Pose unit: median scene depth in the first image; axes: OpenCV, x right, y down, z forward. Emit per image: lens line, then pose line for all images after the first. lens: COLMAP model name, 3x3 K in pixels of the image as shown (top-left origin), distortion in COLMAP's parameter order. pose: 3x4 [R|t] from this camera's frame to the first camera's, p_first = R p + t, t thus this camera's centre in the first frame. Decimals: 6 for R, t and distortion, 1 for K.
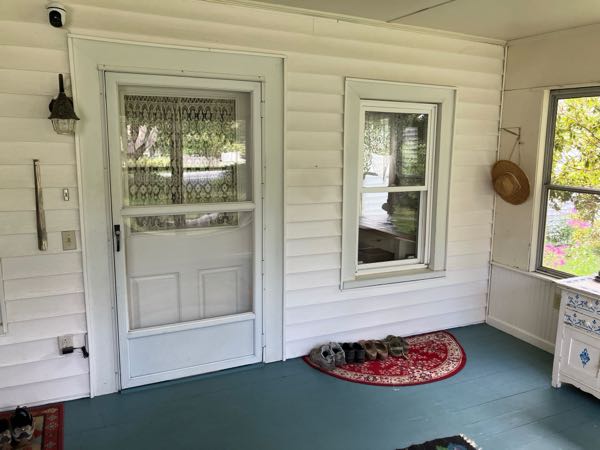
lens RADIAL K [[494.1, 0, 300.6], [0, 494.1, 222.3], [0, 0, 1]] dist [0.059538, -0.078190]
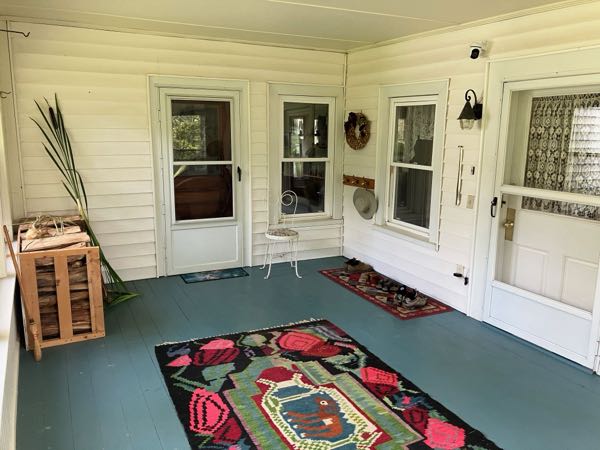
lens RADIAL K [[494.1, 0, 300.6], [0, 494.1, 222.3], [0, 0, 1]] dist [0.059538, -0.078190]
pose [[0.030489, 0.175380, -0.984029, 0.923660], [-0.174150, 0.970360, 0.167548, -0.061129], [0.984247, 0.166260, 0.060128, 0.408976]]
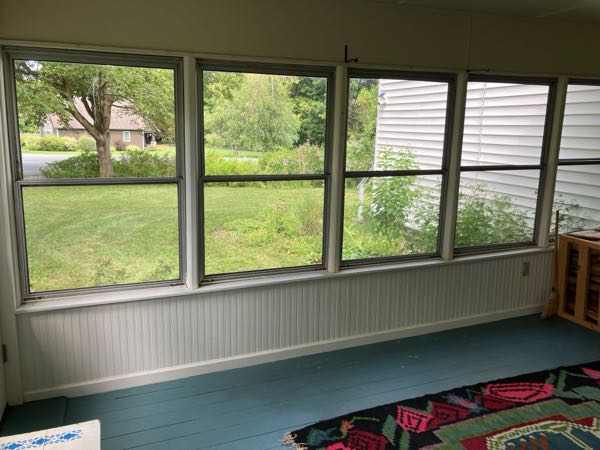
lens RADIAL K [[489.8, 0, 307.7], [0, 489.8, 221.5], [0, 0, 1]] dist [0.080550, -0.082540]
pose [[-0.997606, -0.043293, 0.053930, 0.447467], [-0.022147, 0.938739, 0.343917, -0.196443], [-0.065515, 0.341899, -0.937450, 1.220005]]
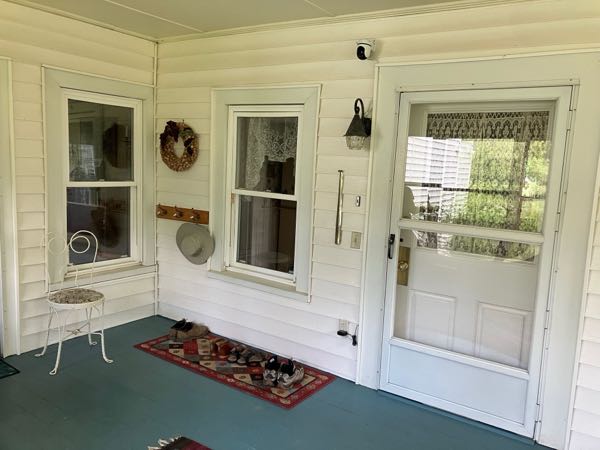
lens RADIAL K [[494.1, 0, 300.6], [0, 494.1, 222.3], [0, 0, 1]] dist [0.059538, -0.078190]
pose [[0.511075, 0.122262, -0.850796, 0.426780], [-0.179525, 0.983185, 0.033445, -0.019630], [0.840579, 0.135646, 0.524430, 0.264652]]
